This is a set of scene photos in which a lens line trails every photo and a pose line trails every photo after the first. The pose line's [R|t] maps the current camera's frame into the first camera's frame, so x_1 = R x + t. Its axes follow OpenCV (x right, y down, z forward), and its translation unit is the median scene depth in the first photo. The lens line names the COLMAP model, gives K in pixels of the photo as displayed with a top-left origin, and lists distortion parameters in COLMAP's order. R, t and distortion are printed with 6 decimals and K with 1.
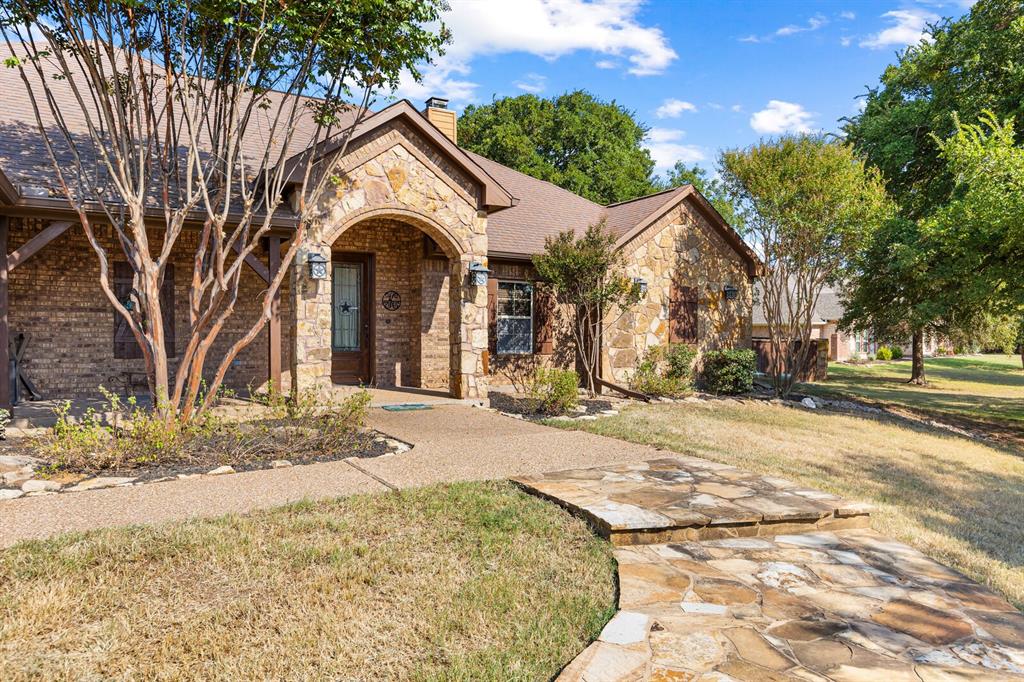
lens RADIAL K [[650.6, 0, 512.0], [0, 650.6, 341.0], [0, 0, 1]] dist [0.004571, 0.001551]
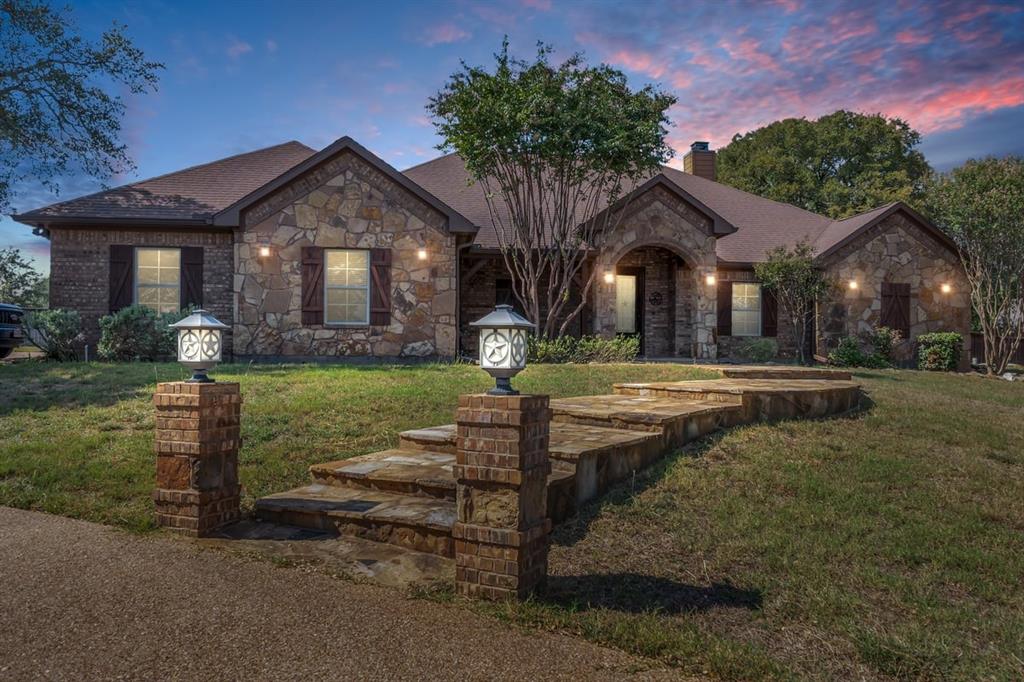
lens RADIAL K [[684.7, 0, 512.0], [0, 684.7, 341.0], [0, 0, 1]] dist [0.000846, 0.000387]
pose [[0.912294, -0.000467, -0.409537, 0.186416], [-0.010257, 0.999660, -0.023988, 0.089917], [0.409408, 0.026085, 0.911978, -0.667382]]
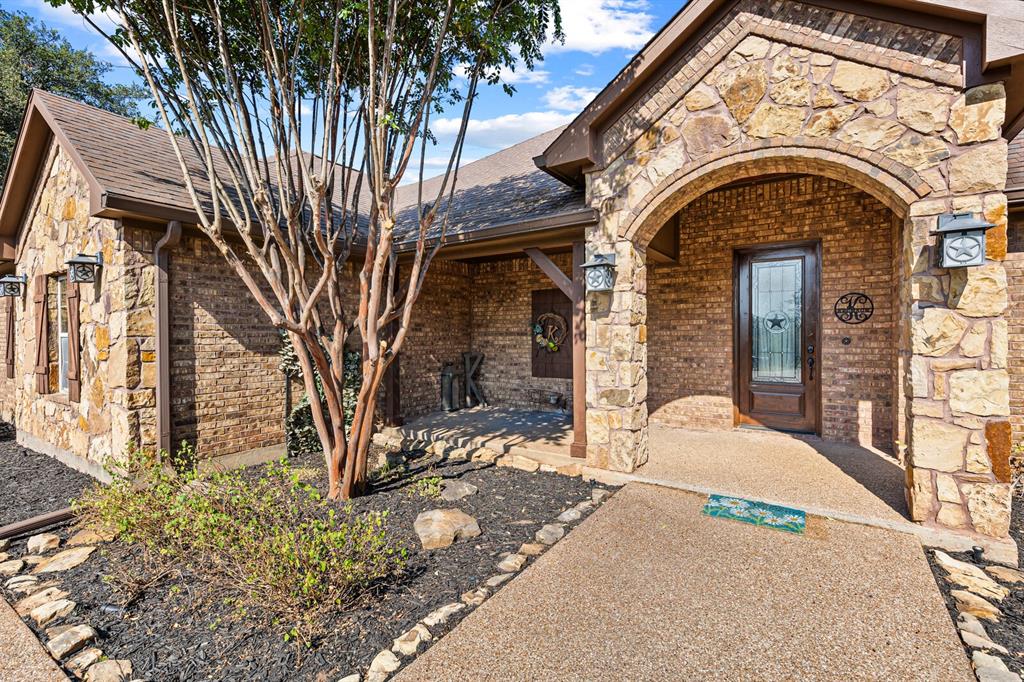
lens RADIAL K [[461.1, 0, 508.6], [0, 461.1, 338.6], [0, 0, 1]] dist [0.003550, 0.000524]
pose [[0.433171, 0.000945, -0.901311, 0.090585], [-0.003300, 0.999994, -0.000537, -0.037781], [0.901306, 0.003207, 0.433172, 0.607495]]
